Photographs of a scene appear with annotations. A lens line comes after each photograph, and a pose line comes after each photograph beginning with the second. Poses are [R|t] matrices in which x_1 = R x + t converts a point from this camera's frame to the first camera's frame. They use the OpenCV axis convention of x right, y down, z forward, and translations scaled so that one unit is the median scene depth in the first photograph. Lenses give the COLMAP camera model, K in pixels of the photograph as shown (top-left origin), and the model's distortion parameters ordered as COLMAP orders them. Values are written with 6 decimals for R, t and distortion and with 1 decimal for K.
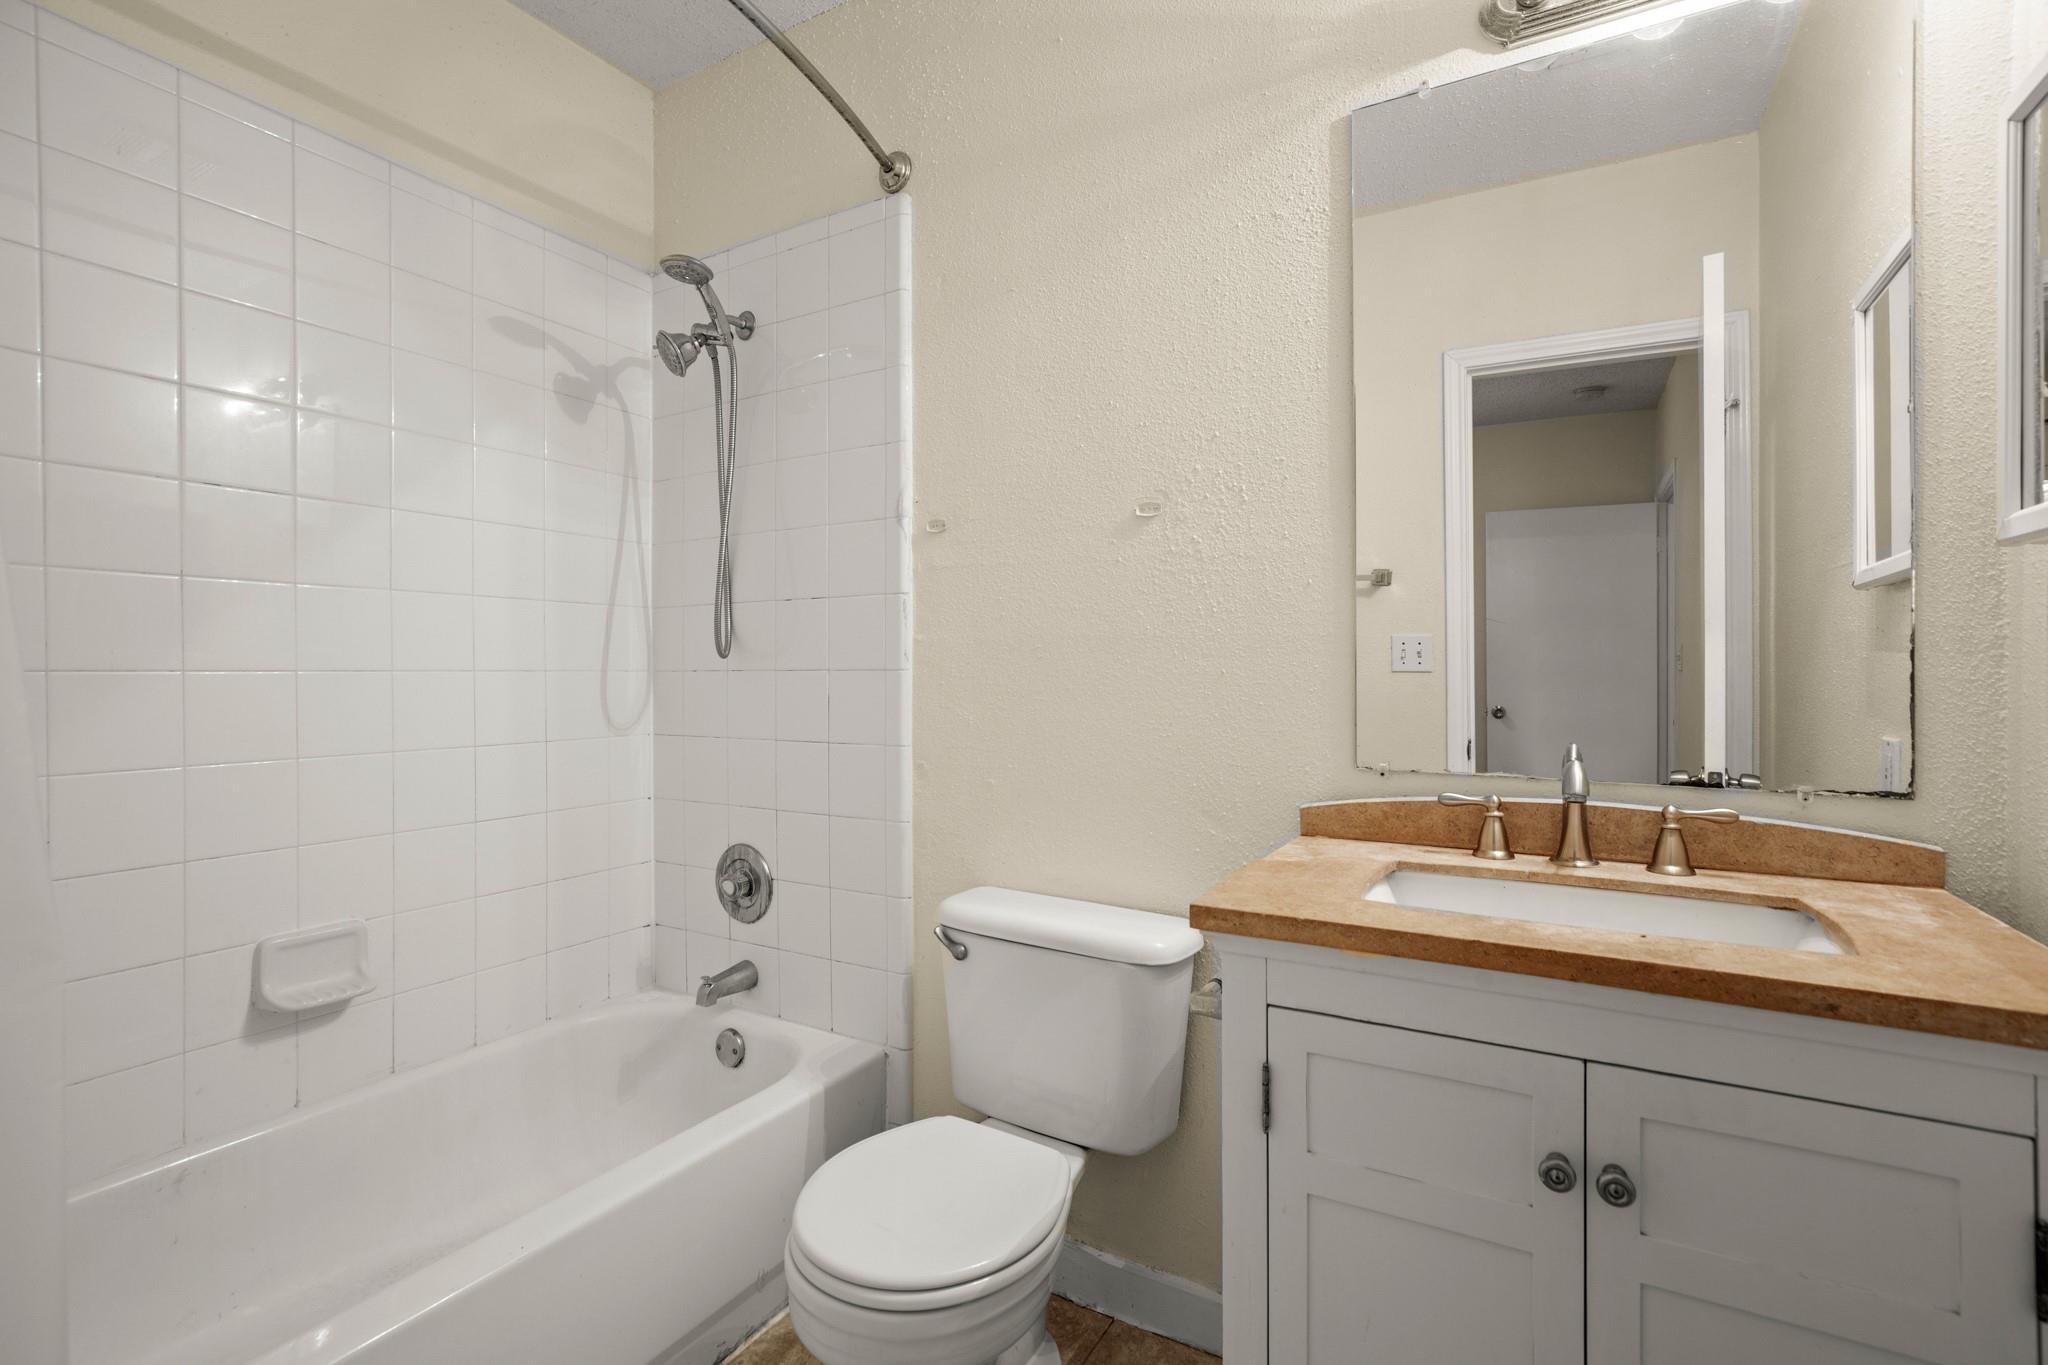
lens RADIAL K [[934.1, 0, 1031.2], [0, 934.1, 680.3], [0, 0, 1]] dist [-0.010979, 0.004928]
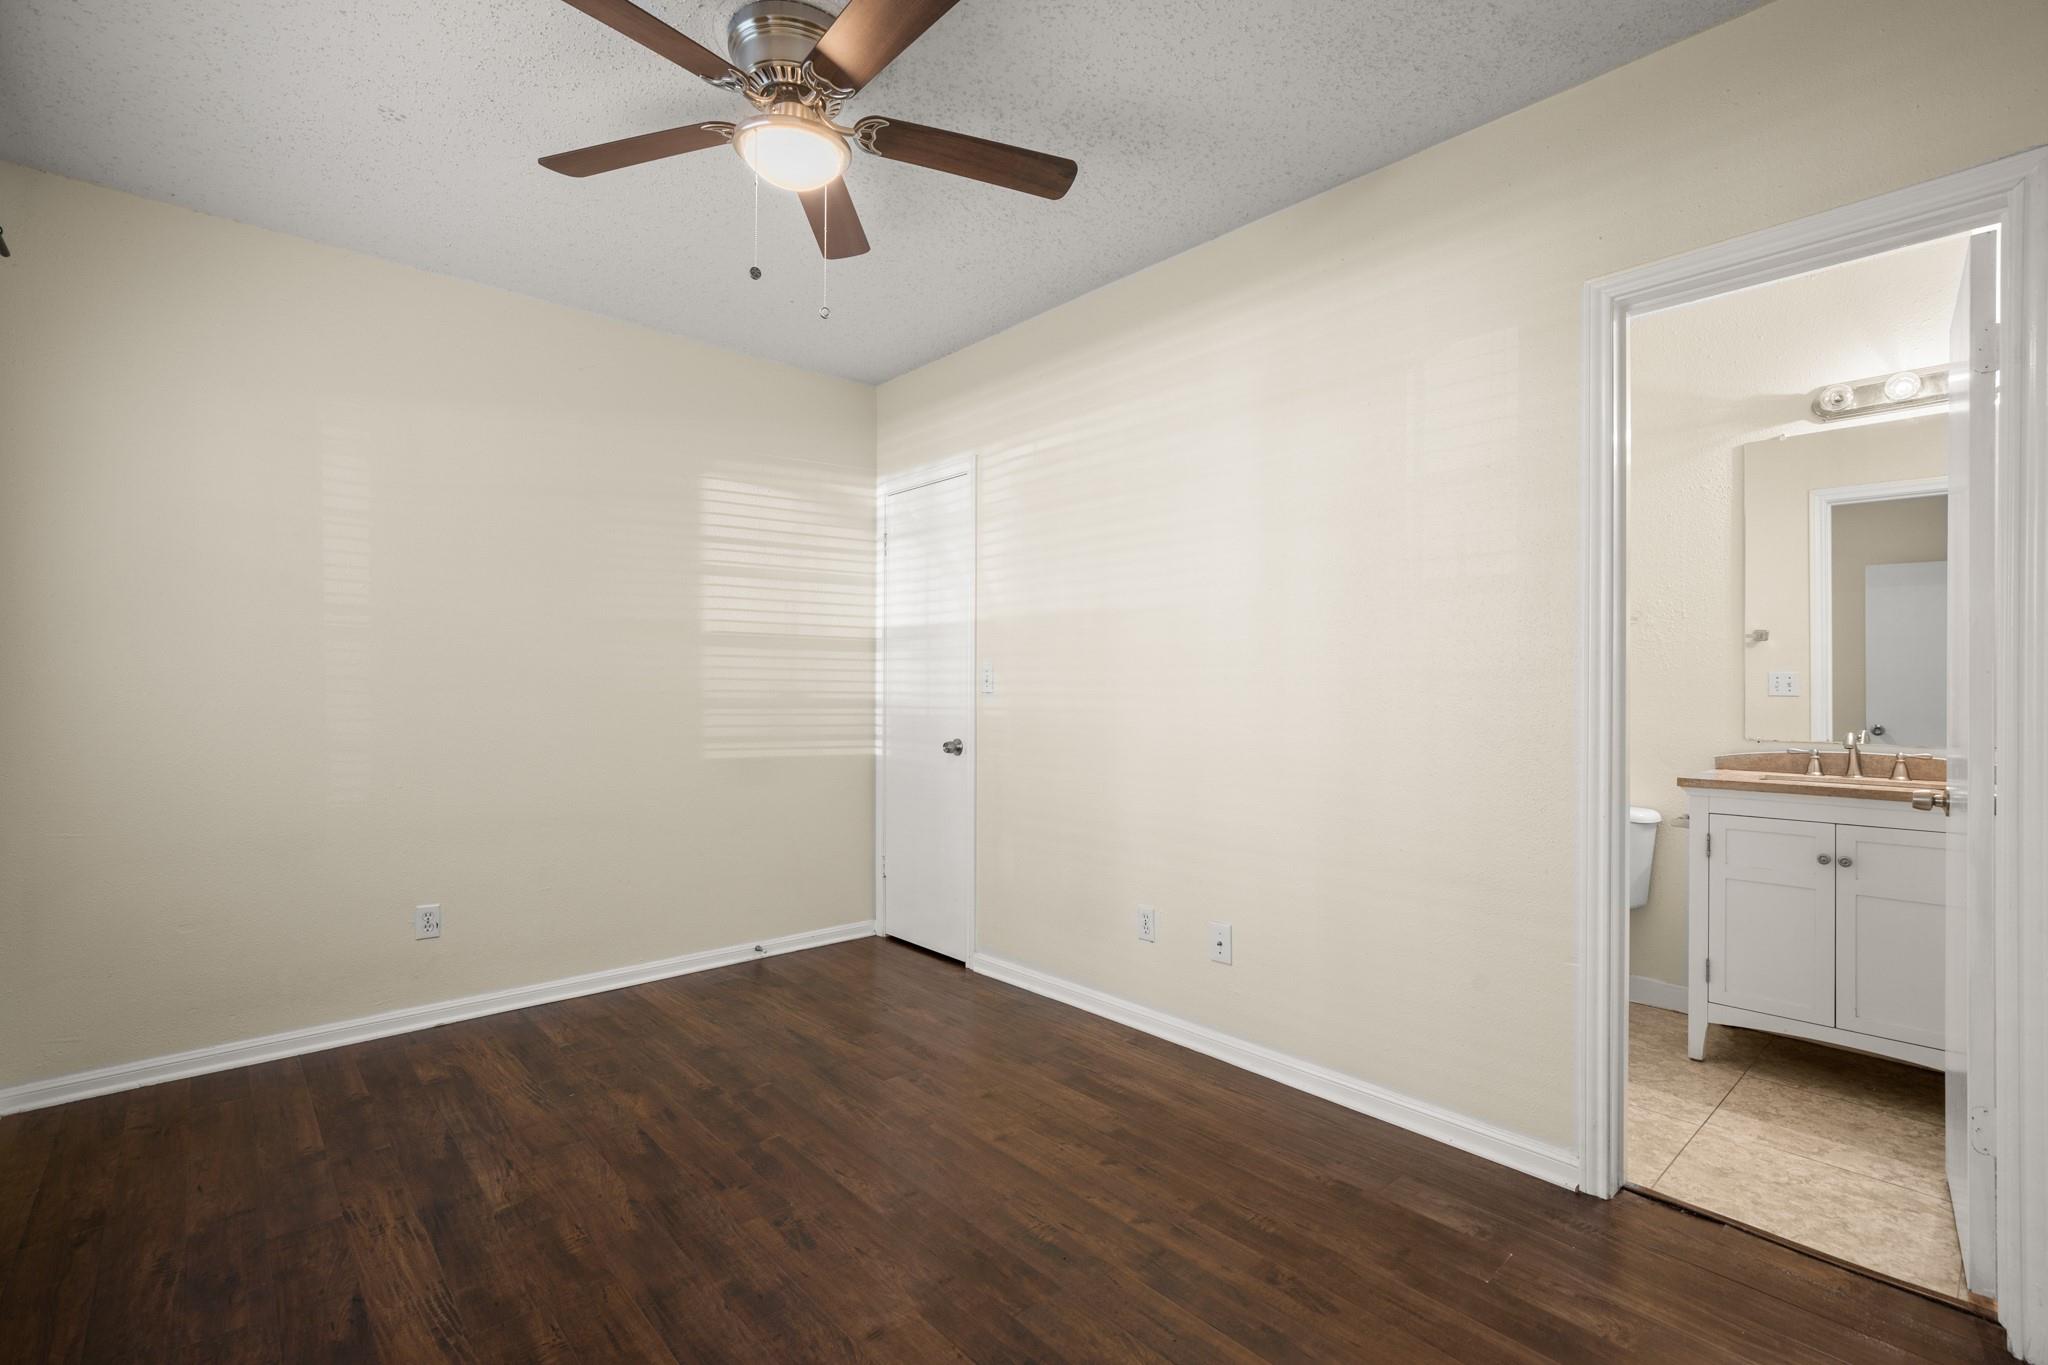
lens RADIAL K [[934.1, 0, 1030.0], [0, 934.1, 693.2], [0, 0, 1]] dist [-0.010979, 0.004928]
pose [[0.951317, 0.004065, -0.308187, -0.635647], [-0.006467, 0.999956, -0.006773, 0.011427], [0.308146, 0.008436, 0.951302, -1.761442]]
